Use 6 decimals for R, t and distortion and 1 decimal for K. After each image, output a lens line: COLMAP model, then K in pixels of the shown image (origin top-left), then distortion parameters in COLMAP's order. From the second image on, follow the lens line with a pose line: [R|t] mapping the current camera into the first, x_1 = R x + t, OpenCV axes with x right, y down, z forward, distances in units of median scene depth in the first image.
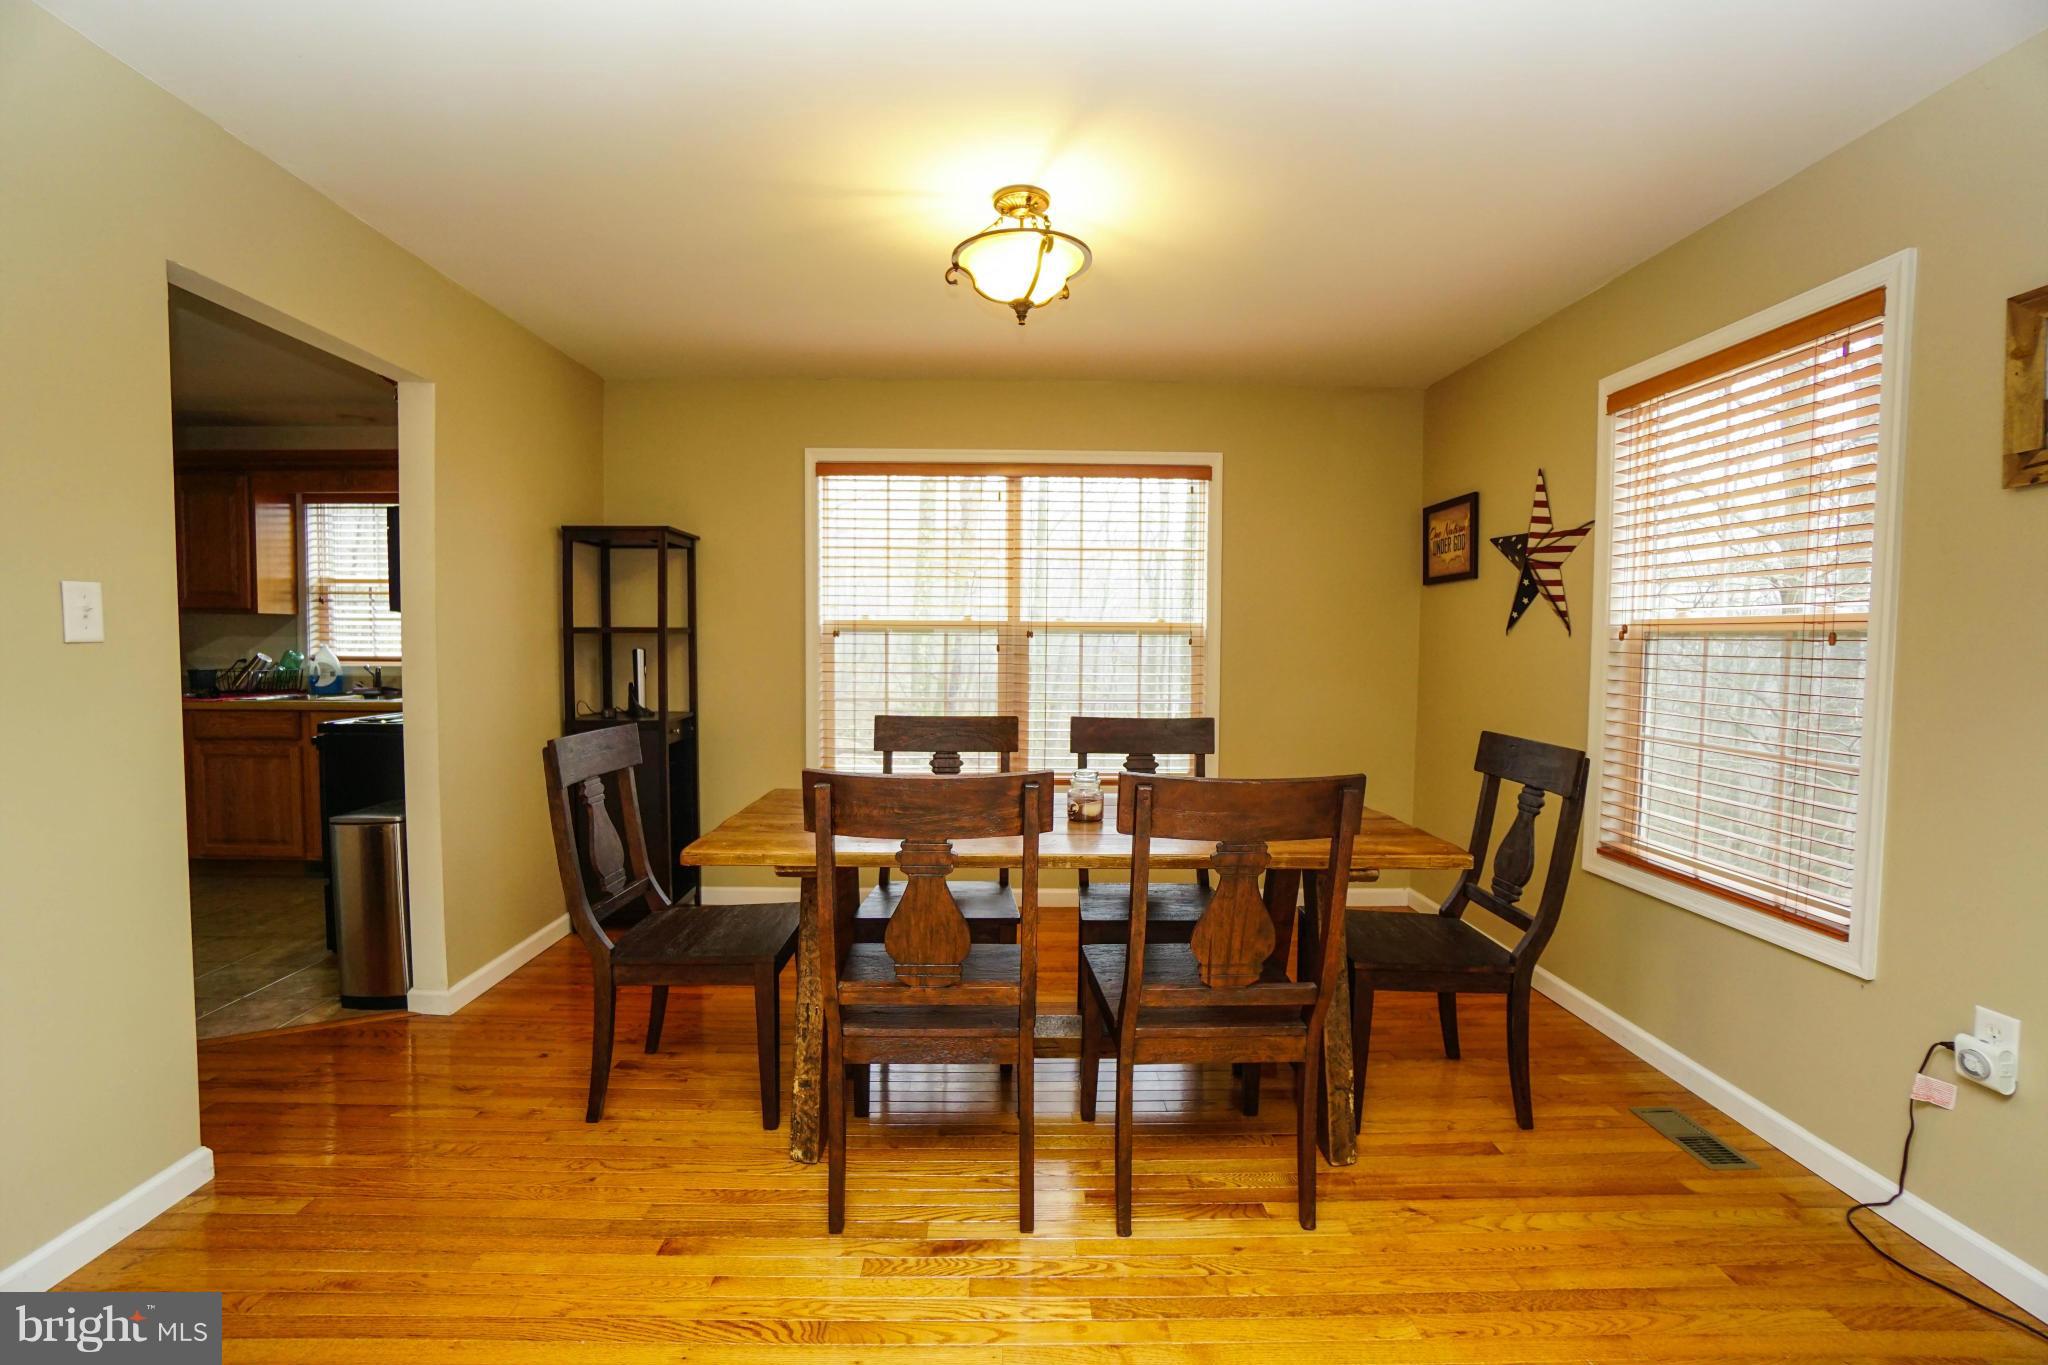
lens RADIAL K [[939.9, 0, 1018.4], [0, 939.9, 684.4], [0, 0, 1]] dist [-0.000530, -0.000053]
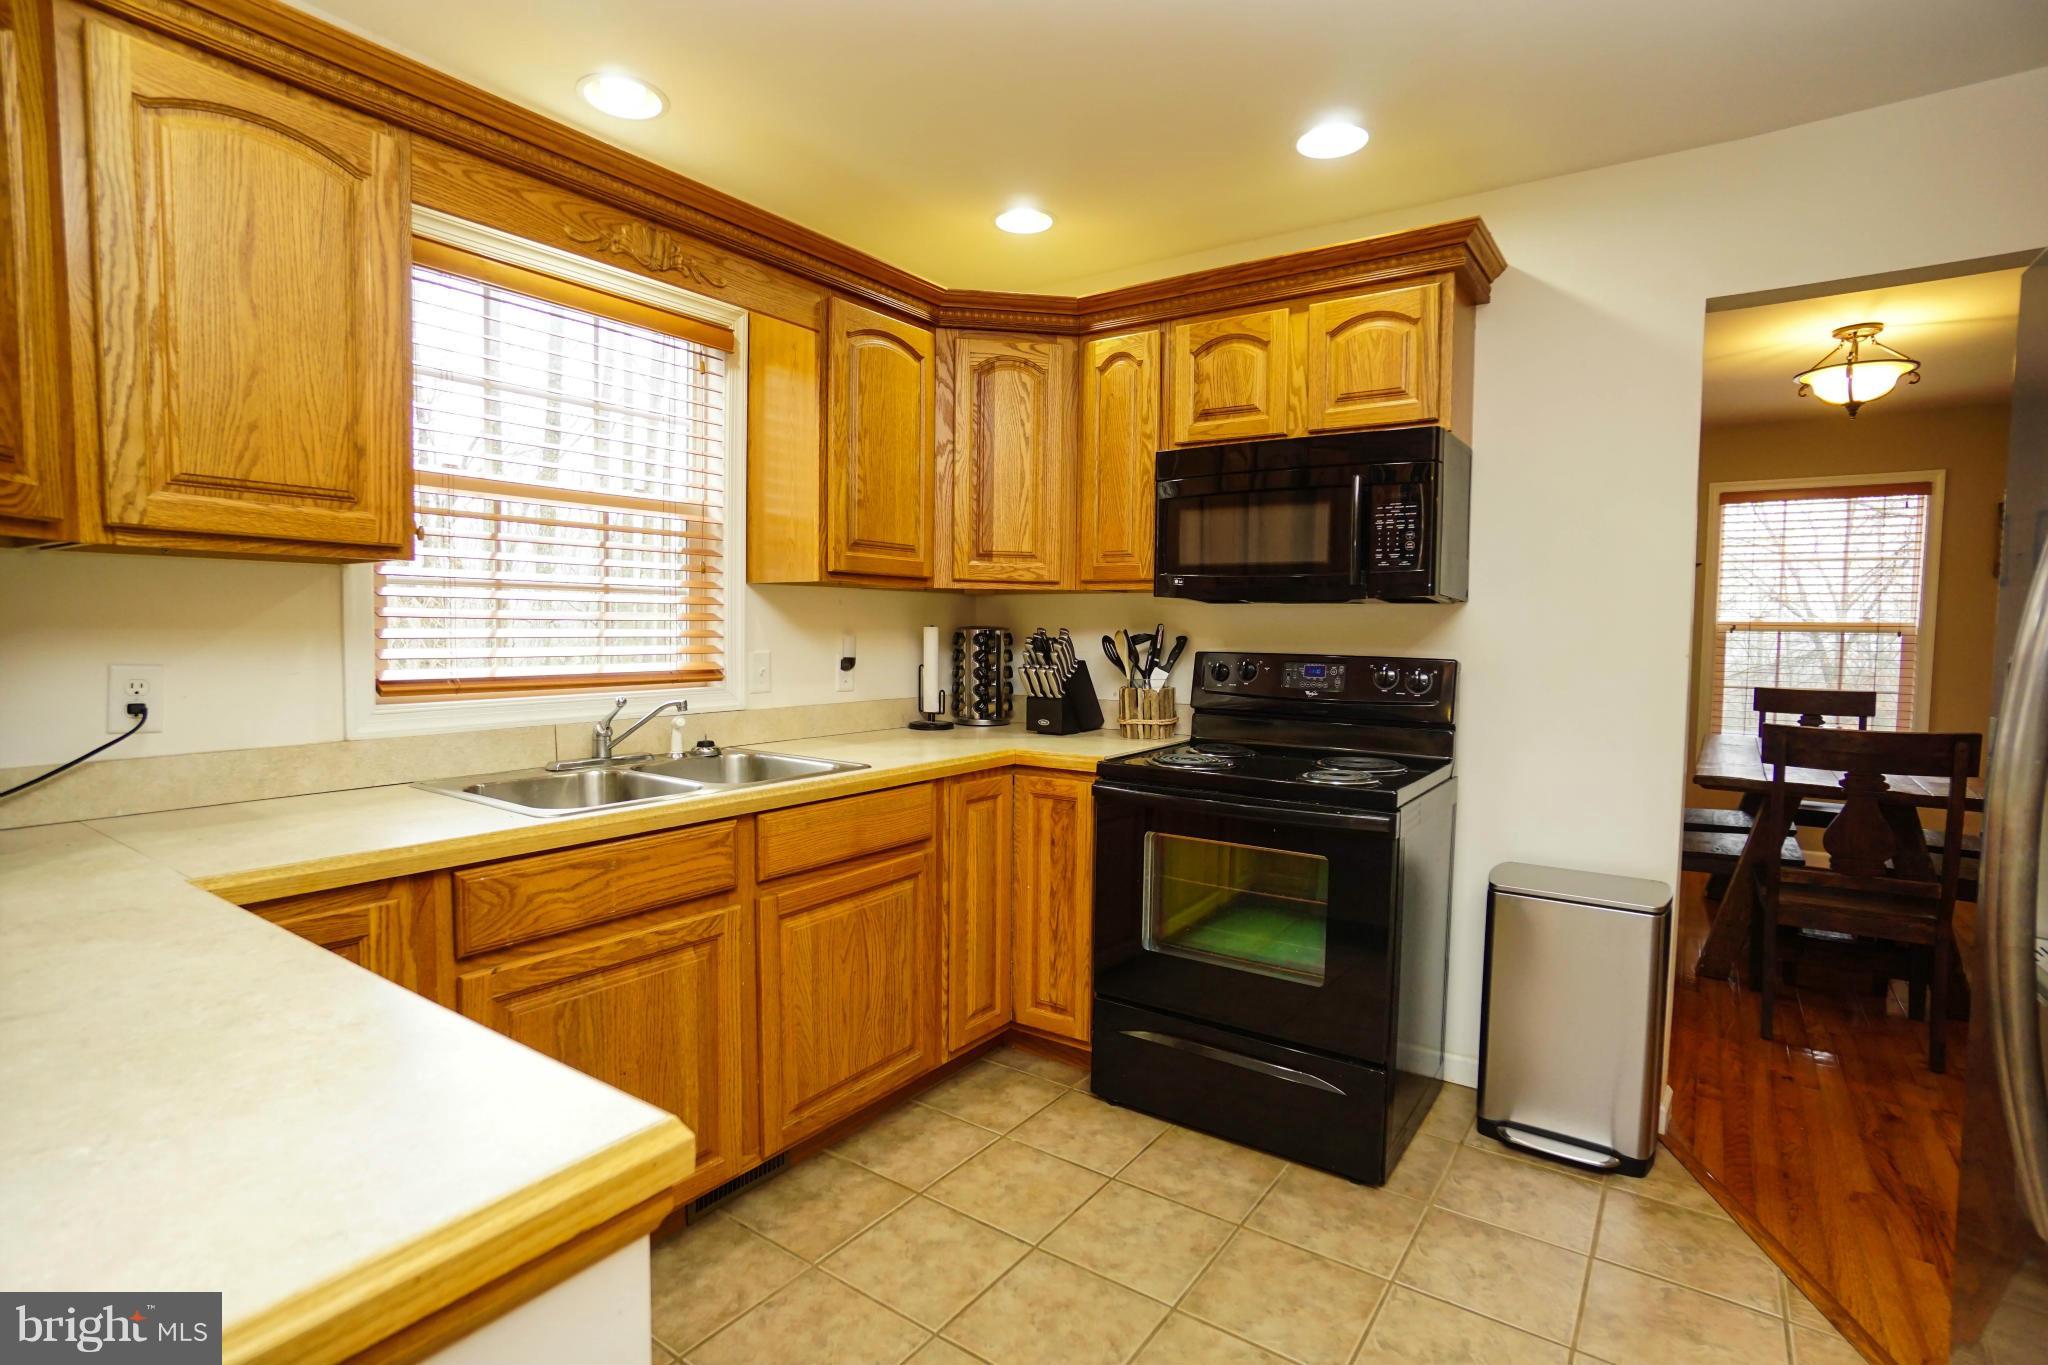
lens RADIAL K [[939.9, 0, 1018.4], [0, 939.9, 684.4], [0, 0, 1]] dist [-0.000530, -0.000053]
pose [[0.609495, -0.046465, 0.791427, -1.003381], [0.034424, 0.998891, 0.032134, -0.036764], [-0.792042, 0.007659, 0.610418, 0.655137]]
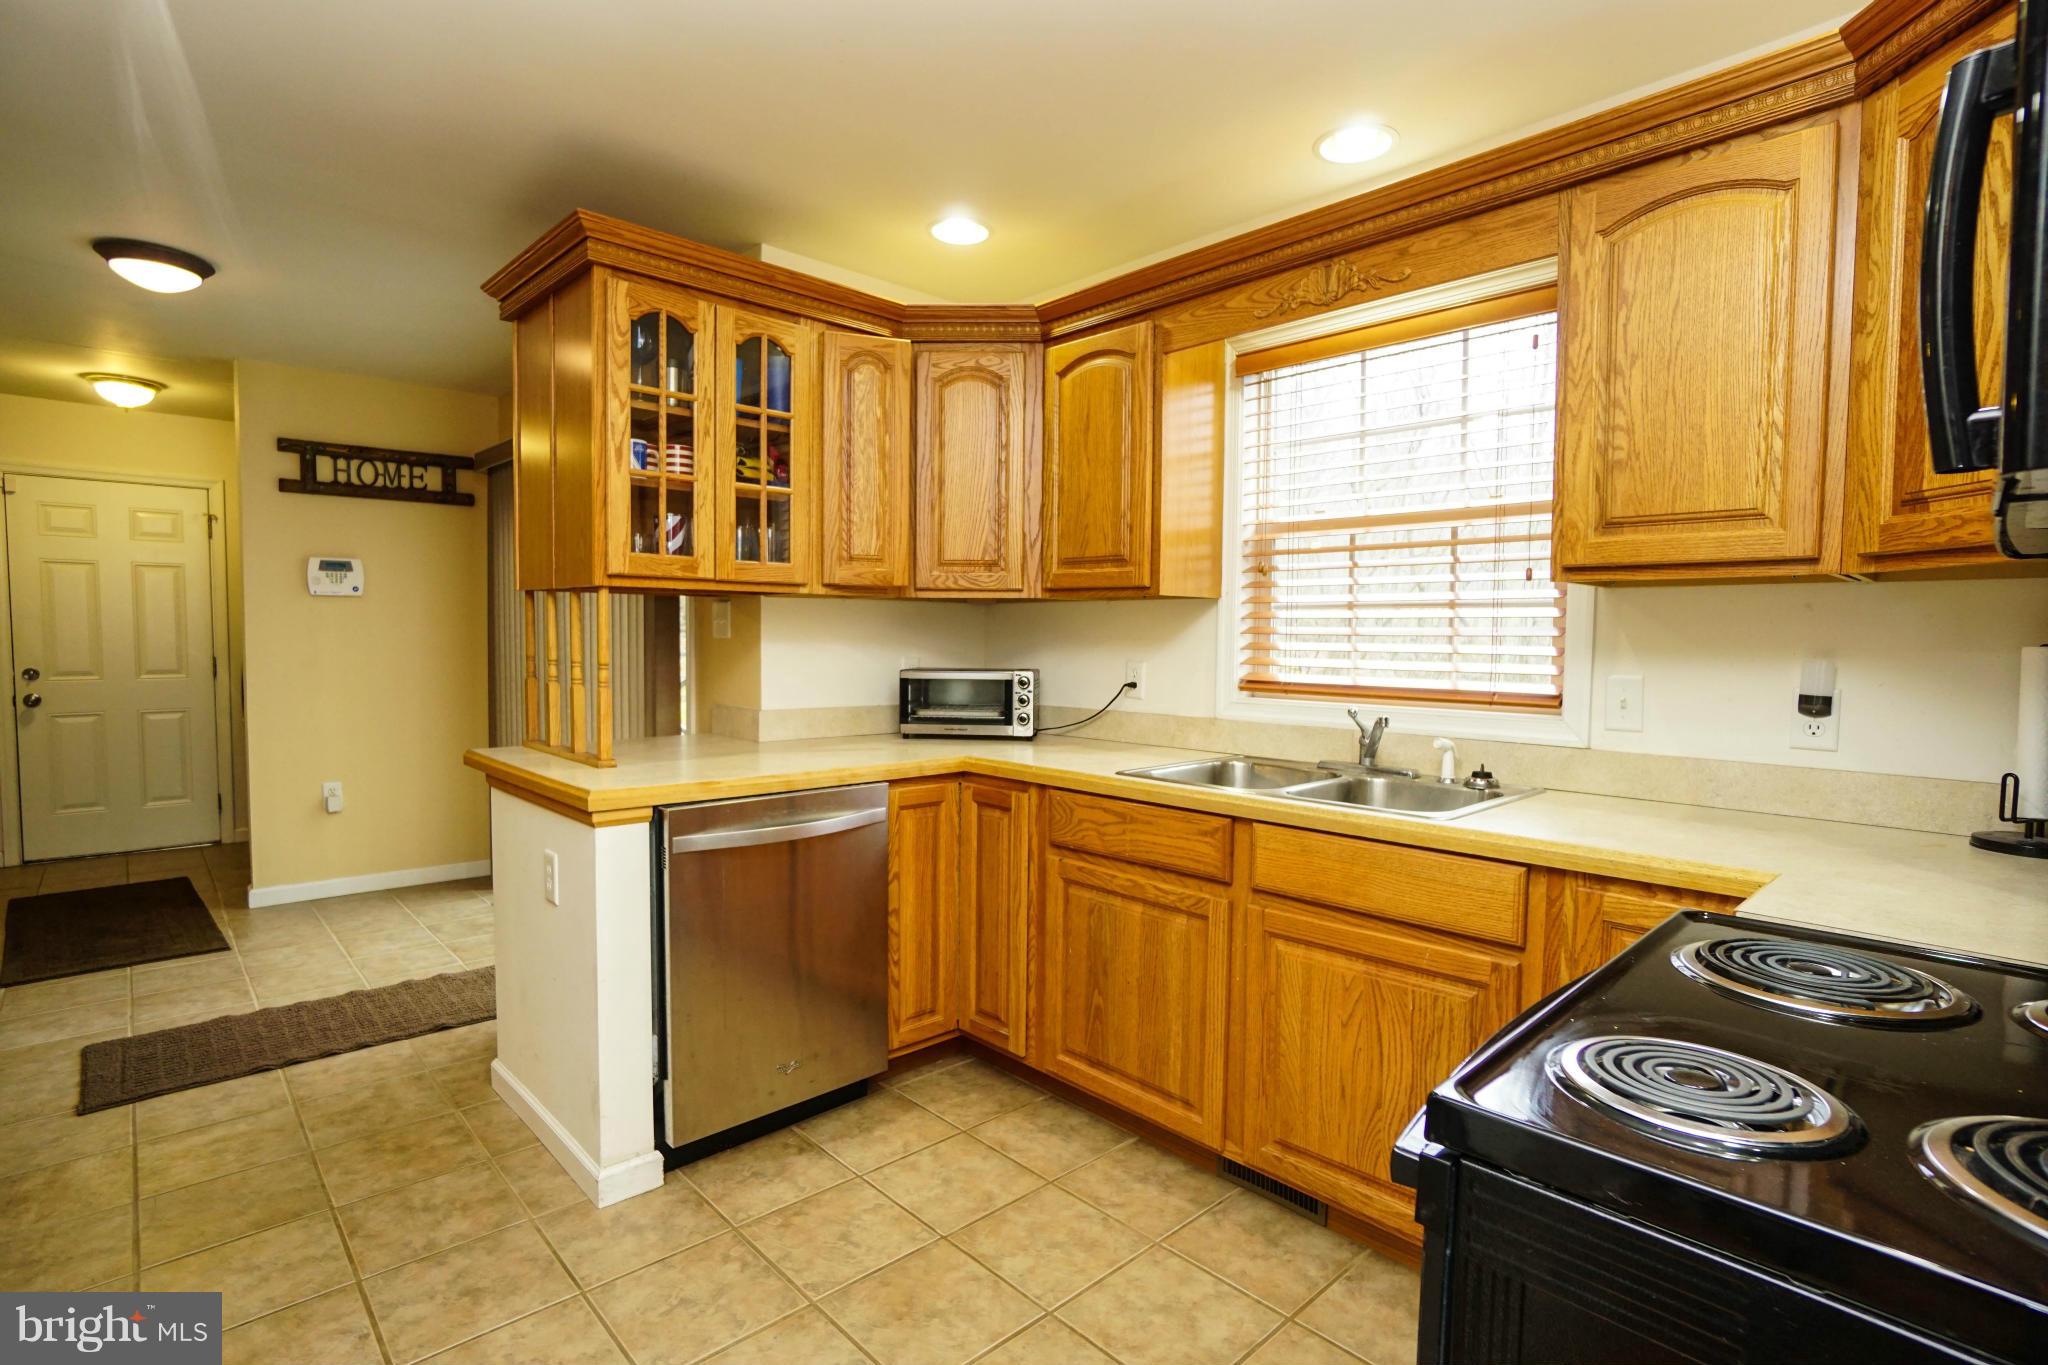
lens RADIAL K [[939.9, 0, 1018.4], [0, 939.9, 684.4], [0, 0, 1]] dist [-0.000530, -0.000053]
pose [[0.708777, 0.041986, -0.704183, -0.533364], [-0.046737, 0.998829, 0.012512, -0.032474], [0.703883, 0.024043, 0.709909, 0.622818]]
